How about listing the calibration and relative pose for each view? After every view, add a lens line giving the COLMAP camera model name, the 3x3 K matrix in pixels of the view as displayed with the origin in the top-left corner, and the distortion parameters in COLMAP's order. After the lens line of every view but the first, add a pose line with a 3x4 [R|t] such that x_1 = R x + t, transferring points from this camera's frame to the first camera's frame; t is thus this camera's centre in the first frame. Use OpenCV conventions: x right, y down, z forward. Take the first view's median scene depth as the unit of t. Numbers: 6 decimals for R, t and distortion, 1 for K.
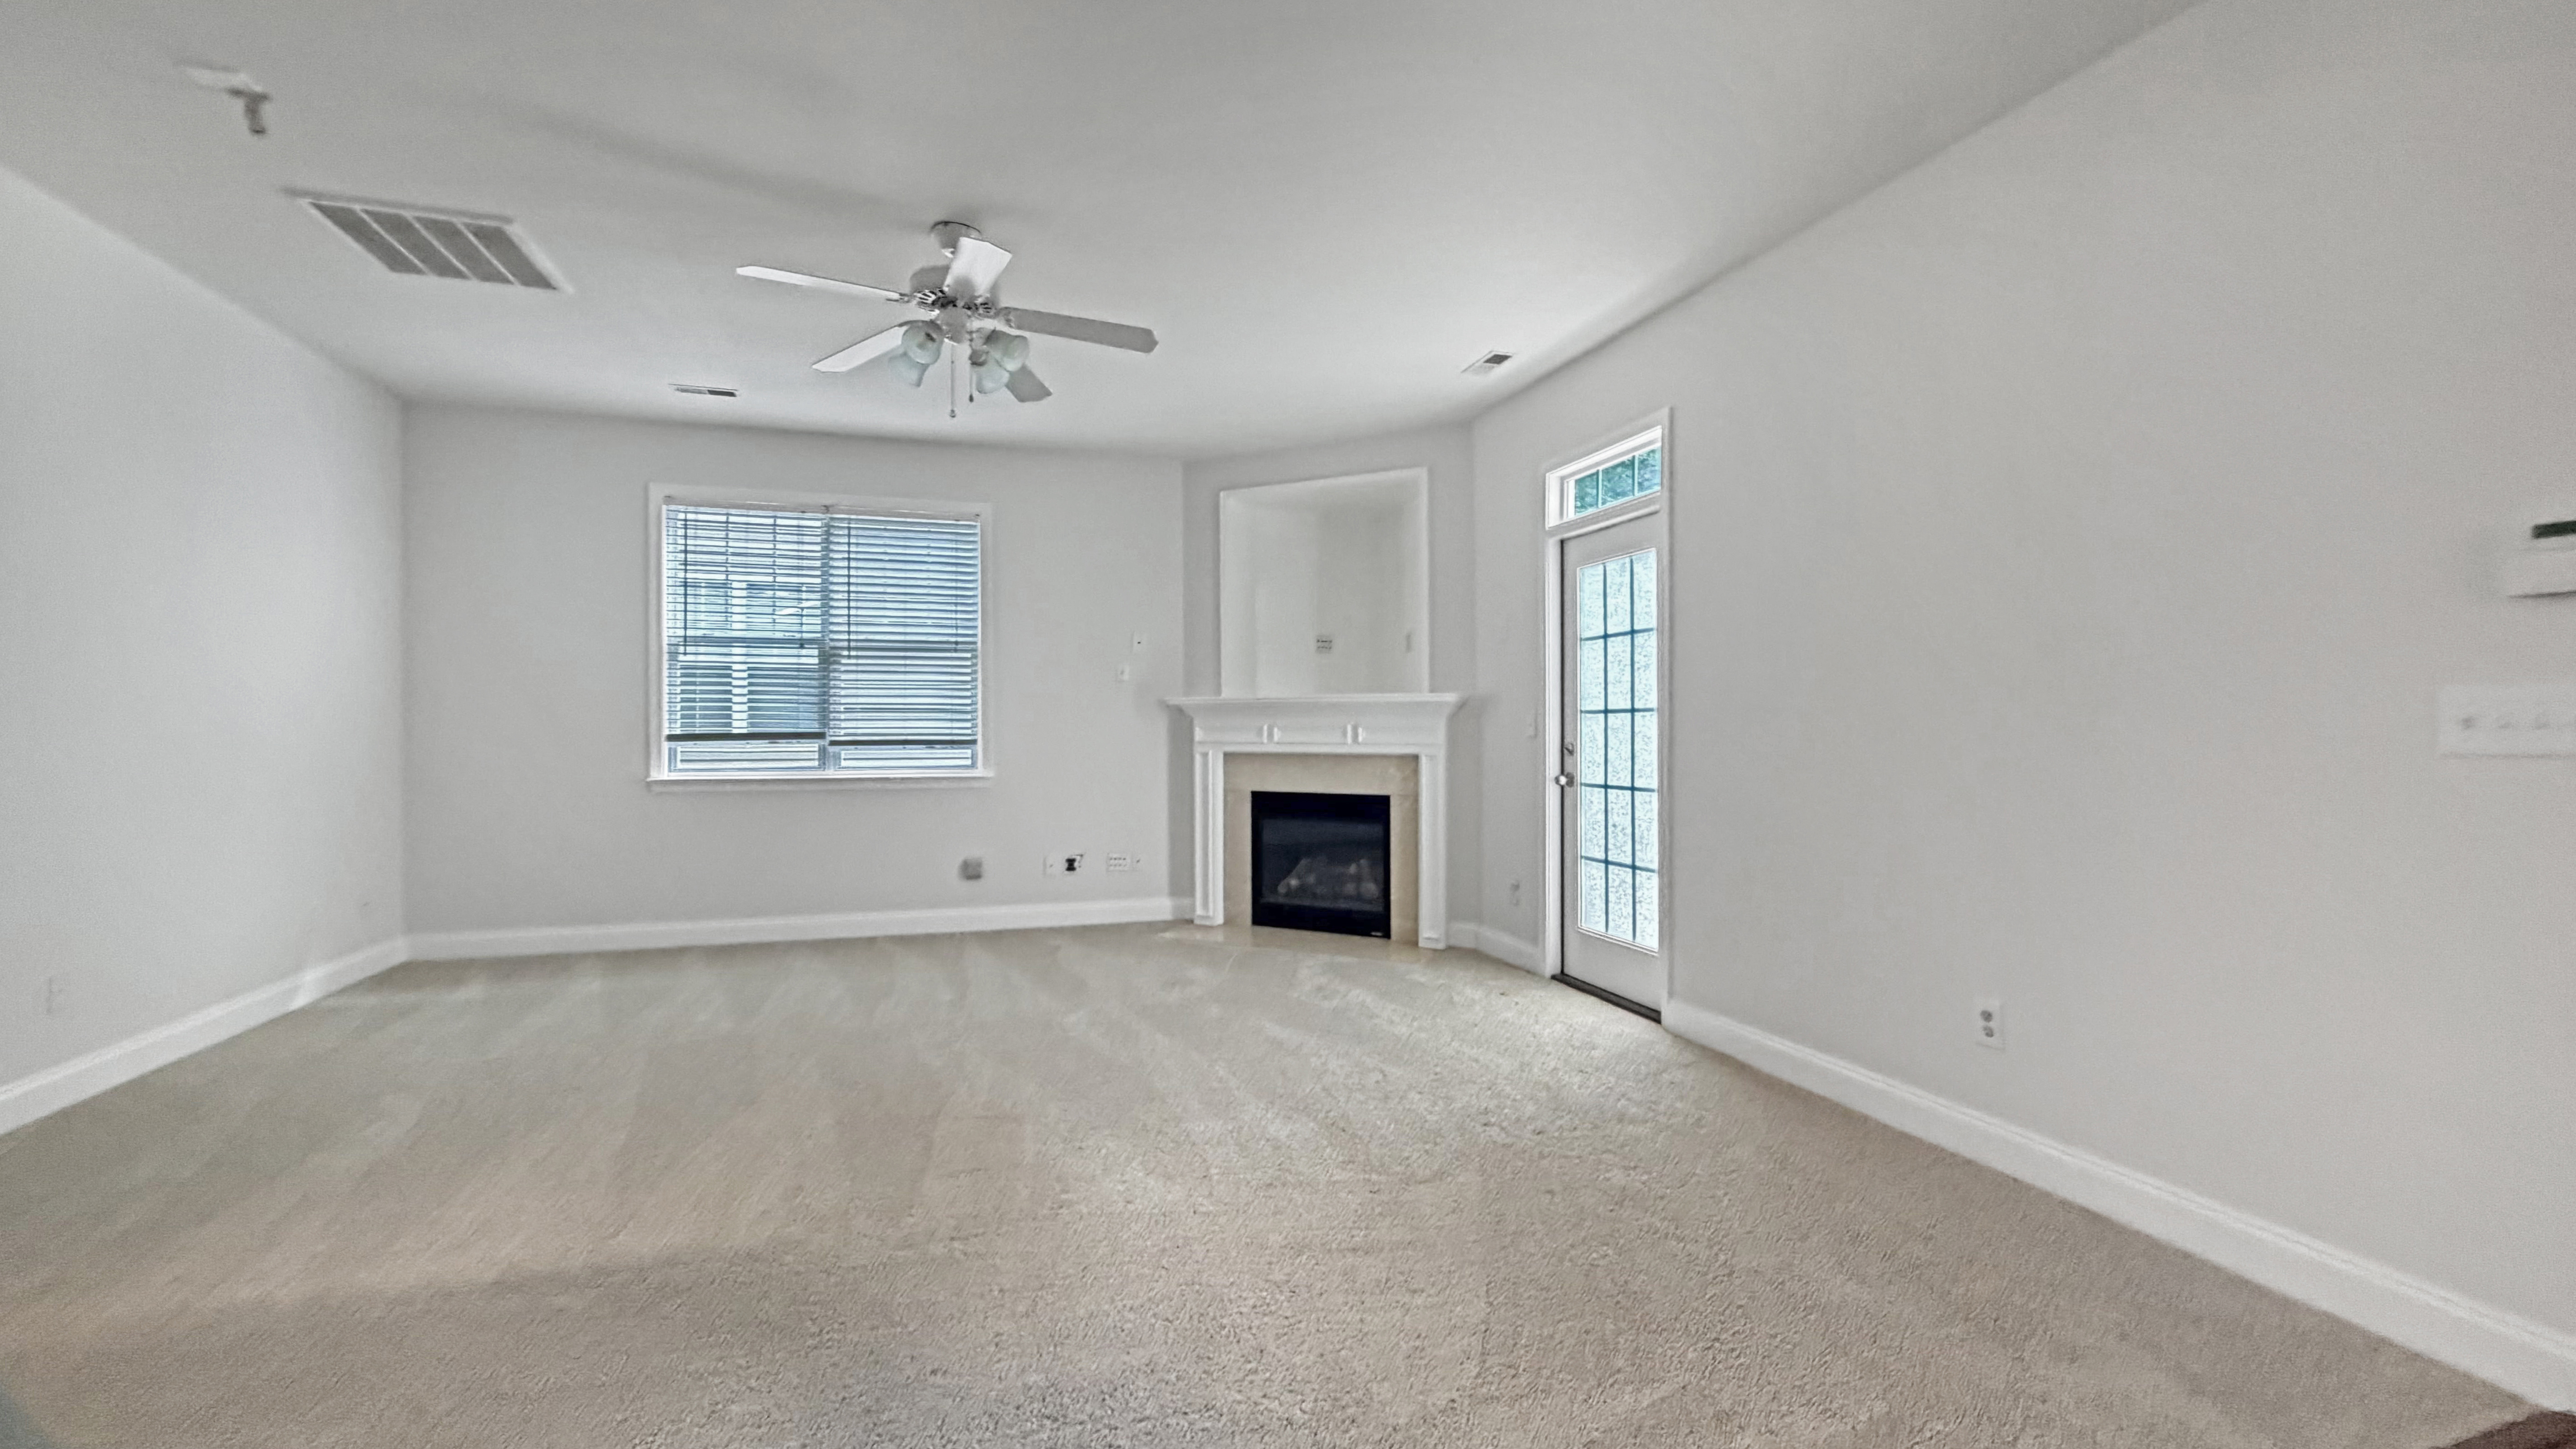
lens RADIAL K [[1097.6, 0, 1301.8], [0, 1097.6, 740.8], [0, 0, 1]] dist [0.023748, 0.000994]
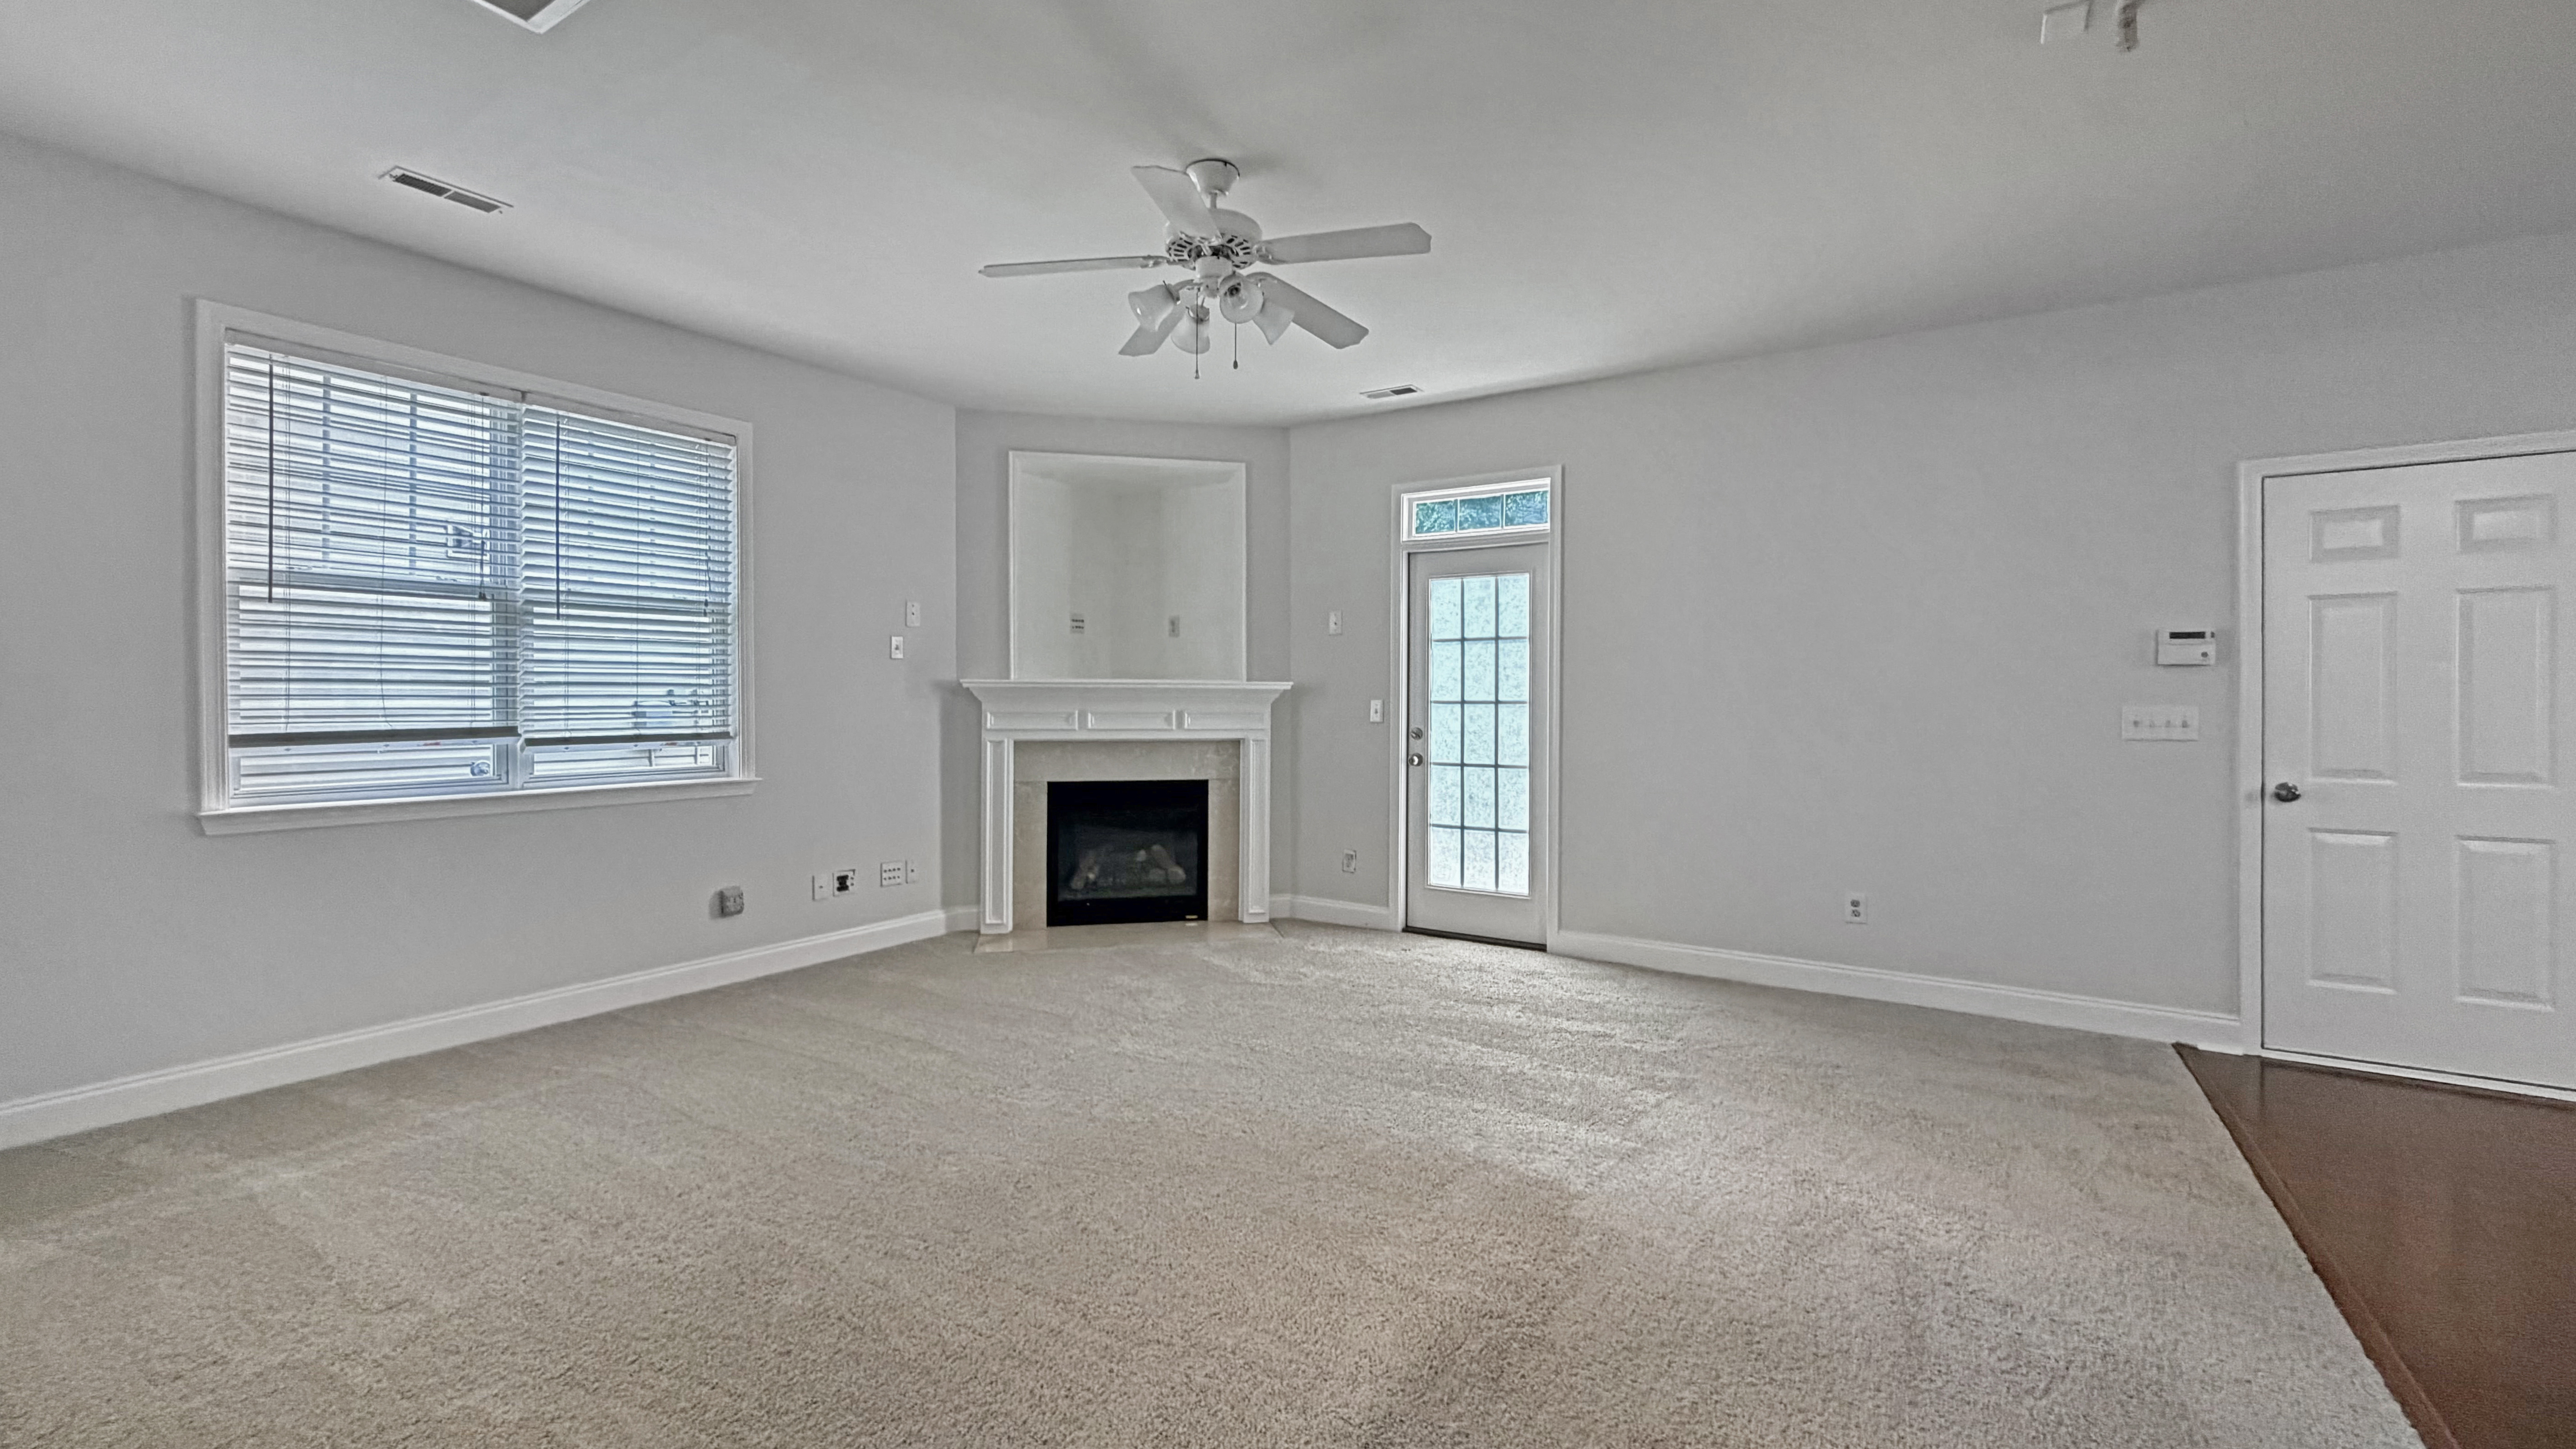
lens RADIAL K [[1097.6, 0, 1304.0], [0, 1097.6, 718.1], [0, 0, 1]] dist [0.023748, 0.000994]
pose [[0.749978, -0.010760, 0.661376, -0.528352], [0.002703, 0.999909, 0.013203, -0.020957], [-0.661458, -0.008115, 0.749939, 0.175514]]
